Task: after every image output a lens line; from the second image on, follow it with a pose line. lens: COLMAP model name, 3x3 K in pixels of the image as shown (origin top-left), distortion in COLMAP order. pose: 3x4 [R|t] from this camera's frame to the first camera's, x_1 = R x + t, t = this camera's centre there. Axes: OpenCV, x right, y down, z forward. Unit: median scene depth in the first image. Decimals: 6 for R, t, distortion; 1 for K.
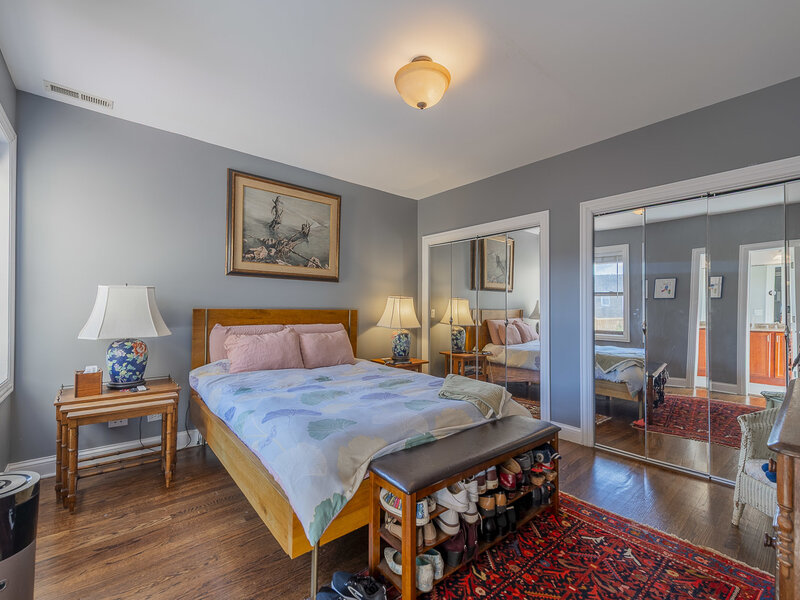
lens RADIAL K [[353.2, 0, 398.3], [0, 353.2, 304.3], [0, 0, 1]] dist [0.008553, -0.001199]
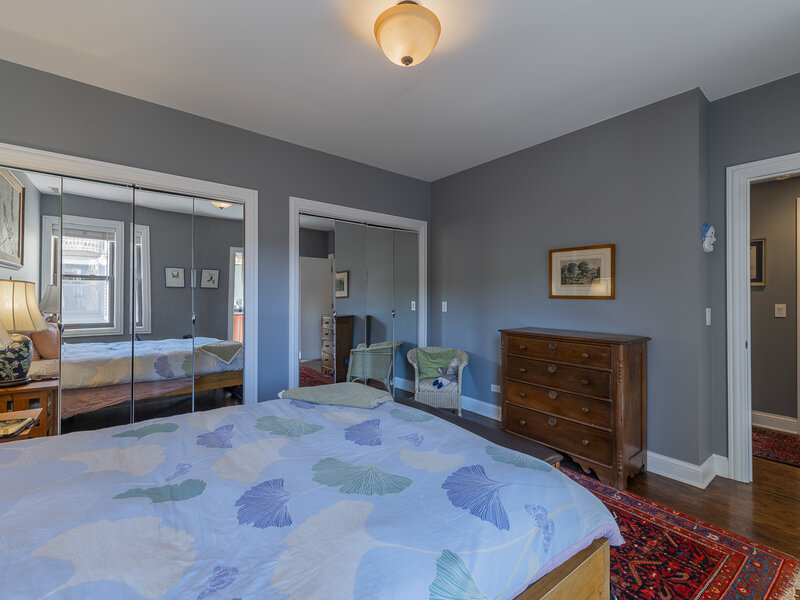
lens RADIAL K [[366.1, 0, 400.0], [0, 366.1, 300.0], [0, 0, 1]] dist [0.002319, -0.000271]
pose [[0.021691, -0.008765, 0.999726, -0.337502], [-0.023387, 0.999683, 0.009272, -0.004028], [-0.999491, -0.023581, 0.021479, 0.412169]]
